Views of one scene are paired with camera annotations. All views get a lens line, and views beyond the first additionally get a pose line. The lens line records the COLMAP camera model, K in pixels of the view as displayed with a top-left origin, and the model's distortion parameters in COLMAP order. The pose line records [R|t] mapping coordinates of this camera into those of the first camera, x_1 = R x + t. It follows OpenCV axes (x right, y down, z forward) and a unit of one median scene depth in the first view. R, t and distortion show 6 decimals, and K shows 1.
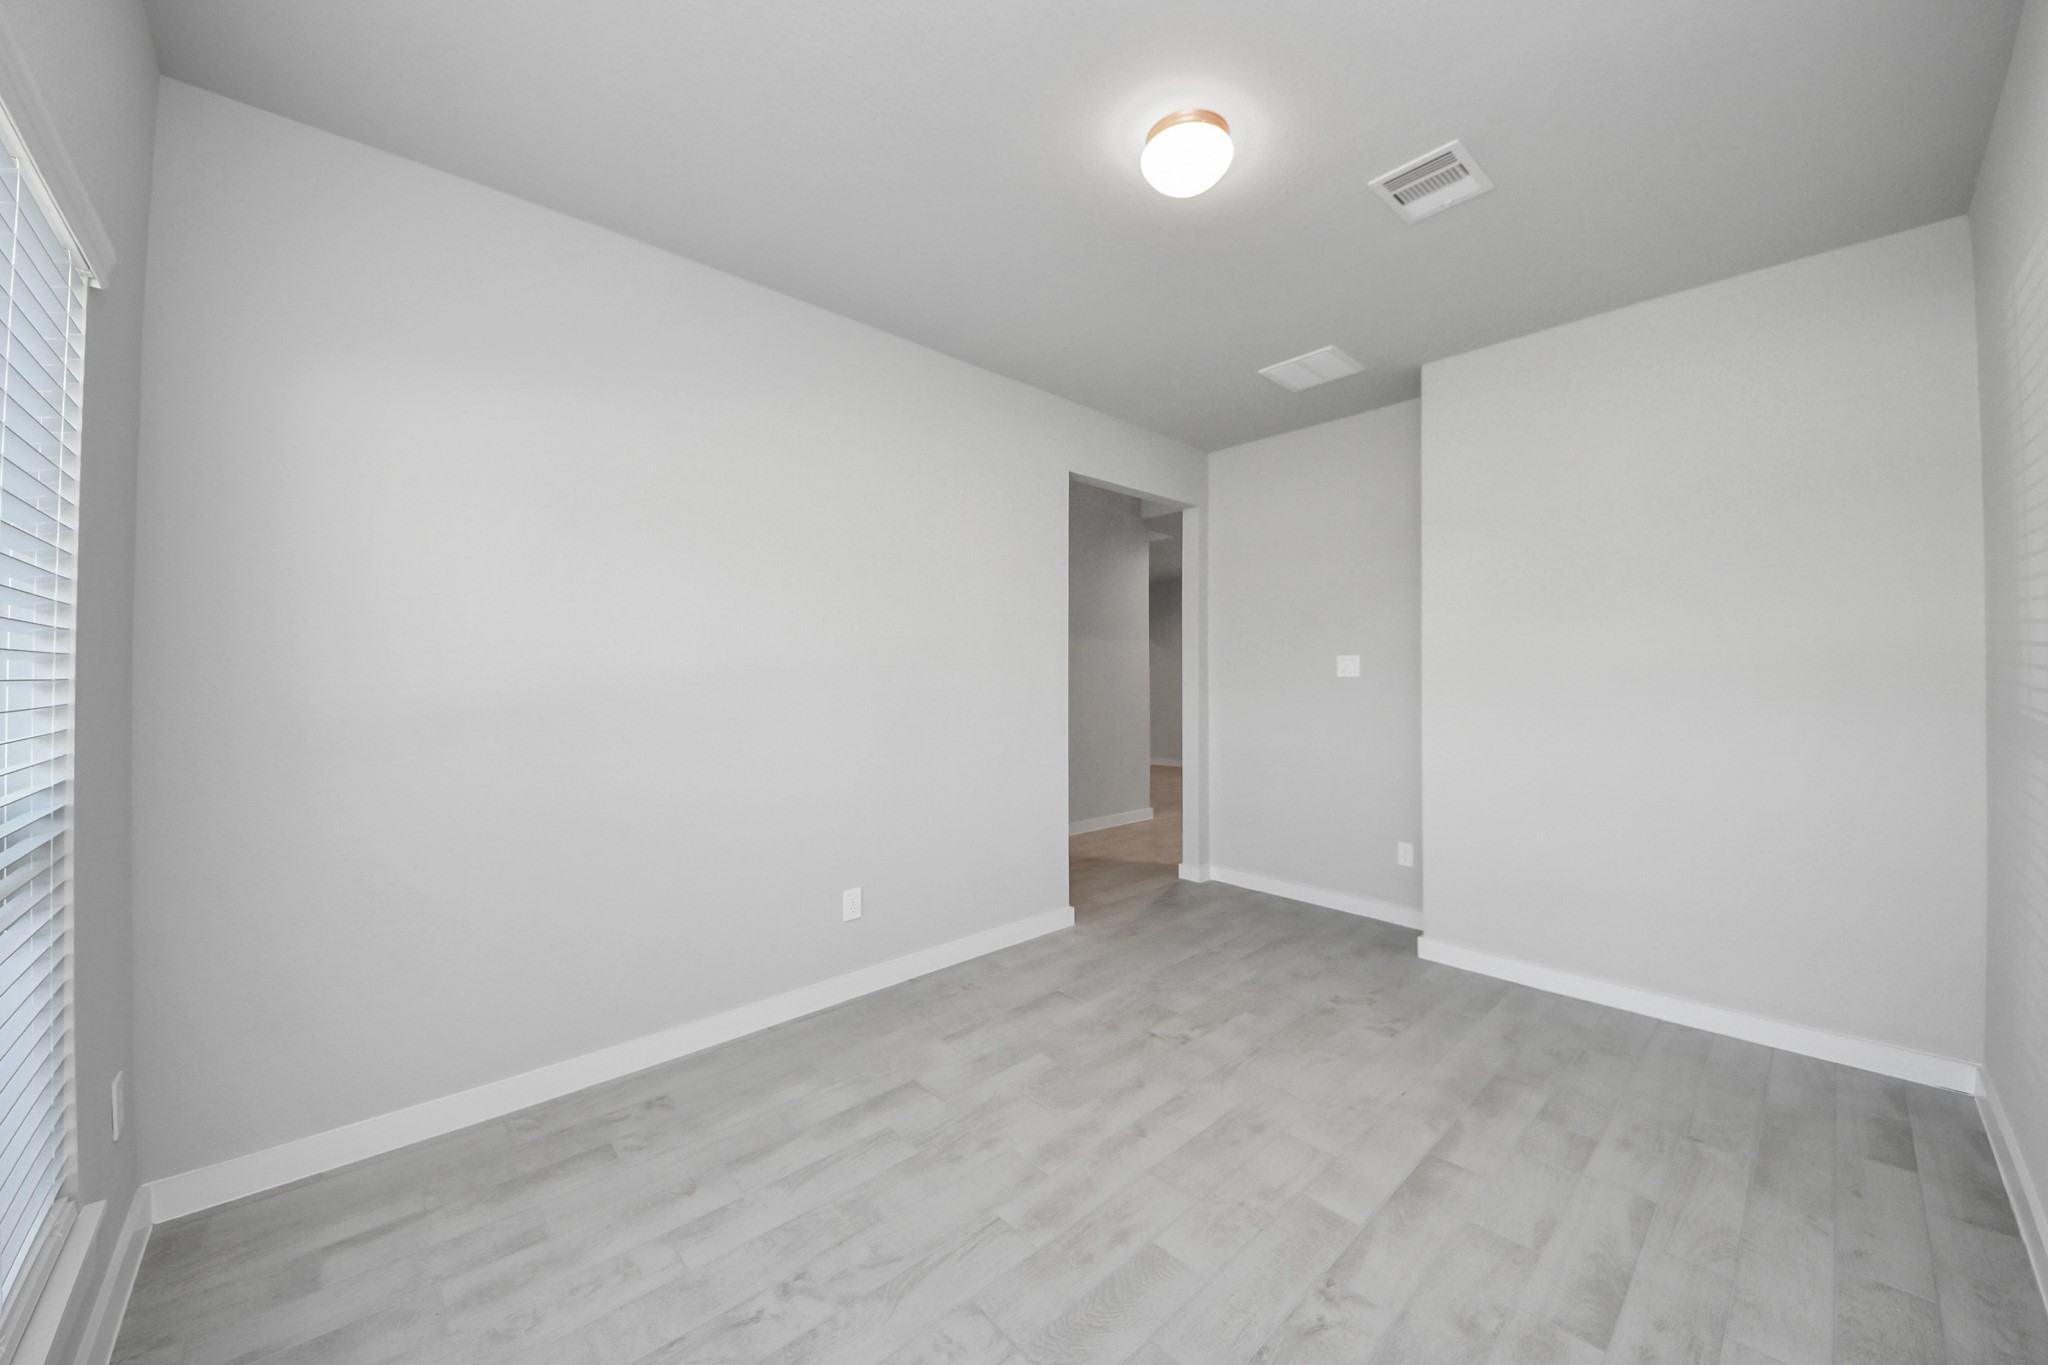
lens RADIAL K [[733.7, 0, 1027.5], [0, 733.7, 689.3], [0, 0, 1]] dist [0.031573, -0.017850]
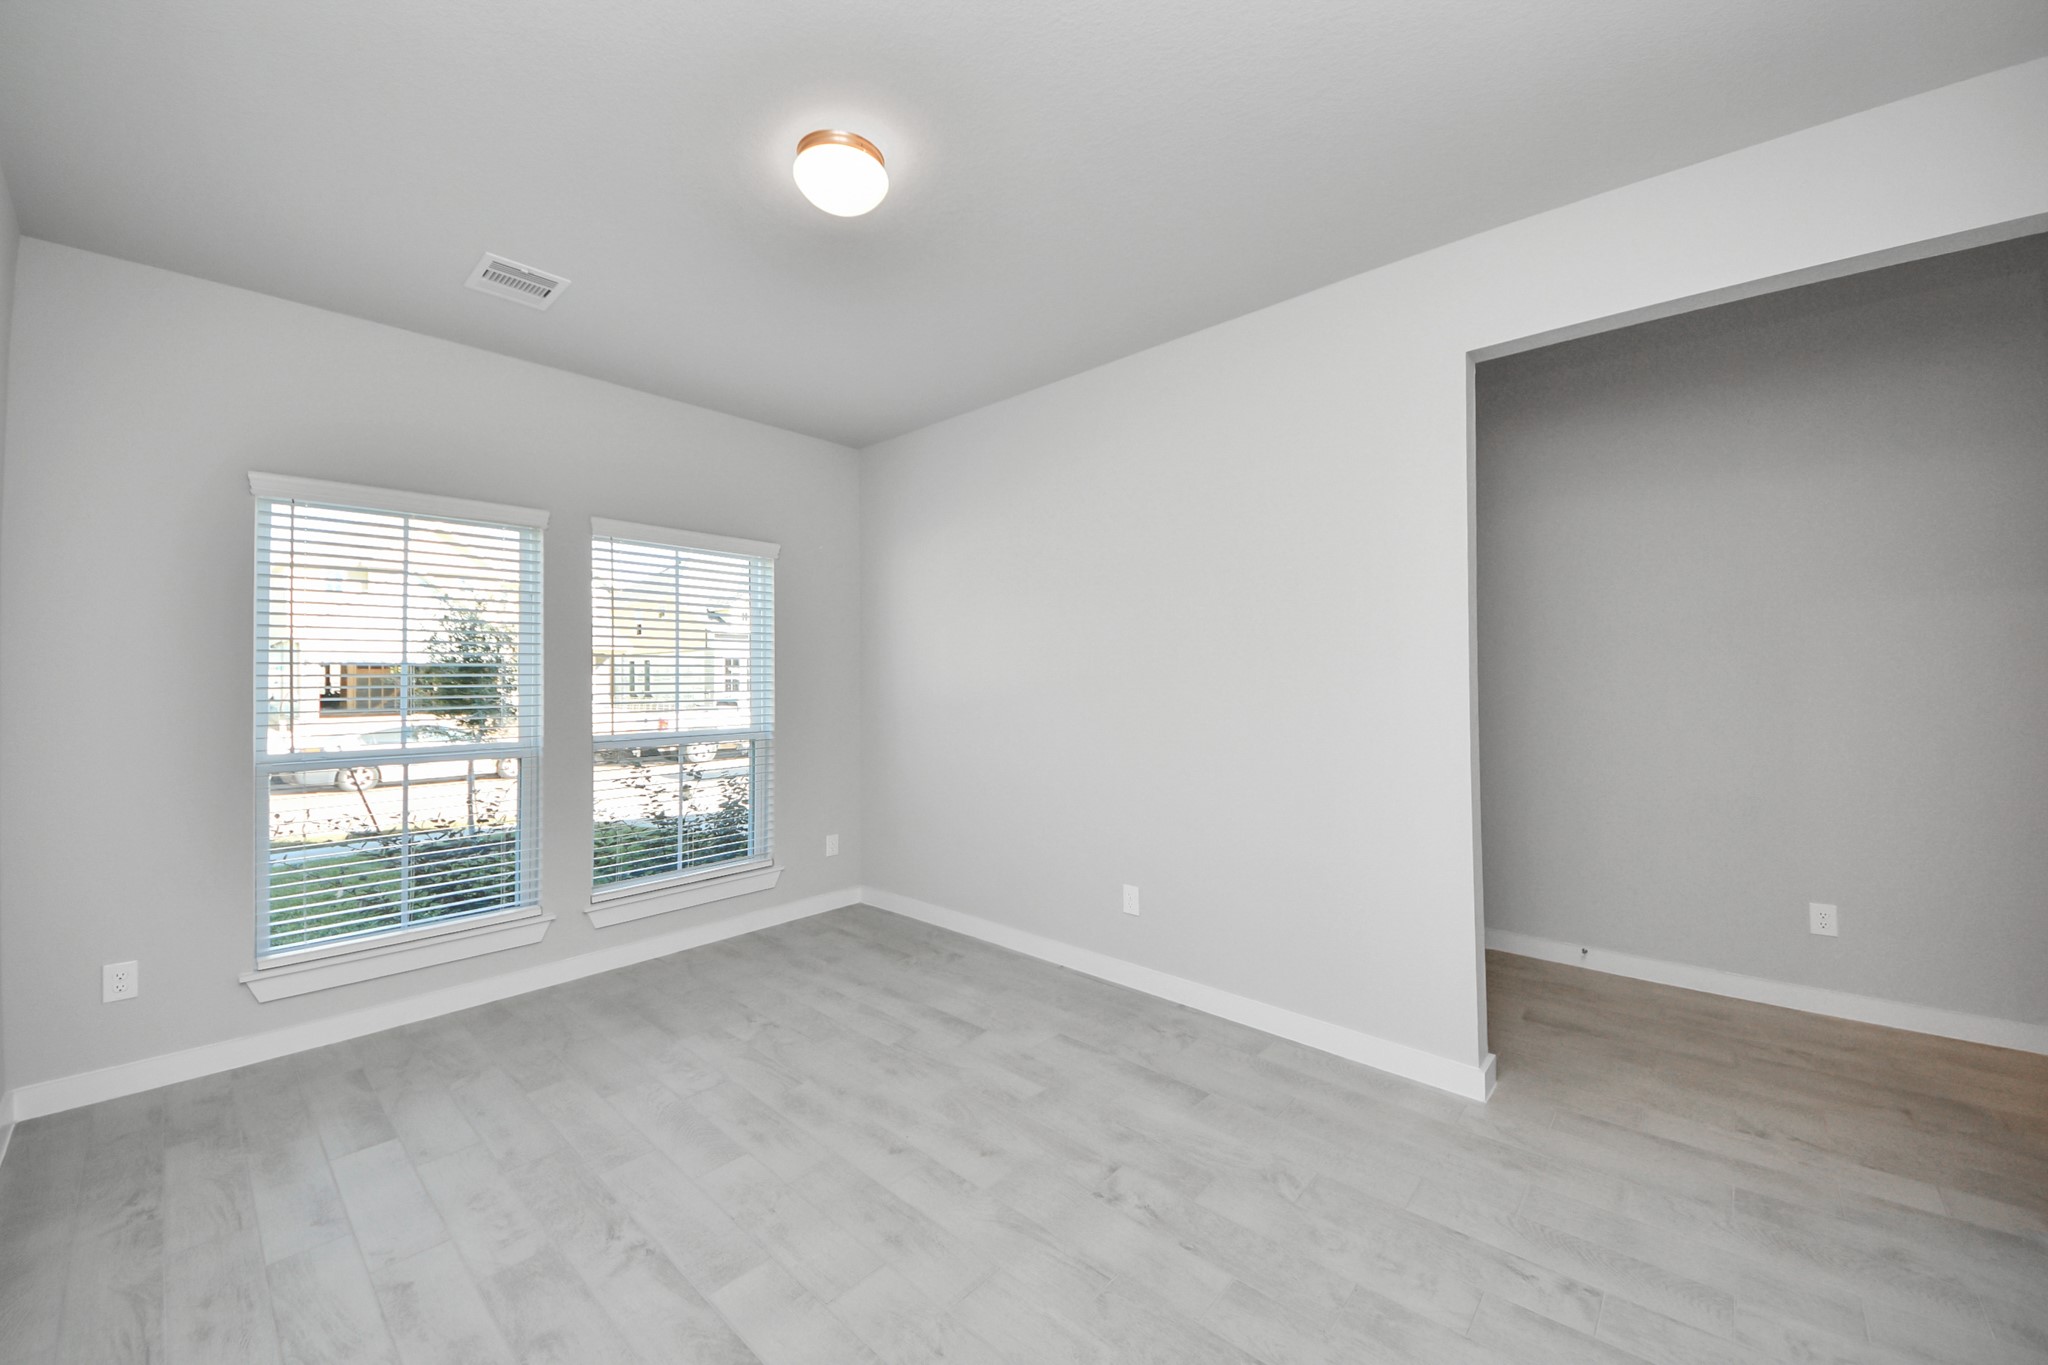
lens RADIAL K [[733.7, 0, 1027.5], [0, 733.7, 689.3], [0, 0, 1]] dist [0.031573, -0.017850]
pose [[0.120839, 0.013891, -0.992575, 1.056469], [-0.012543, 0.999844, 0.012466, -0.027272], [0.992593, 0.010944, 0.120994, 0.967709]]
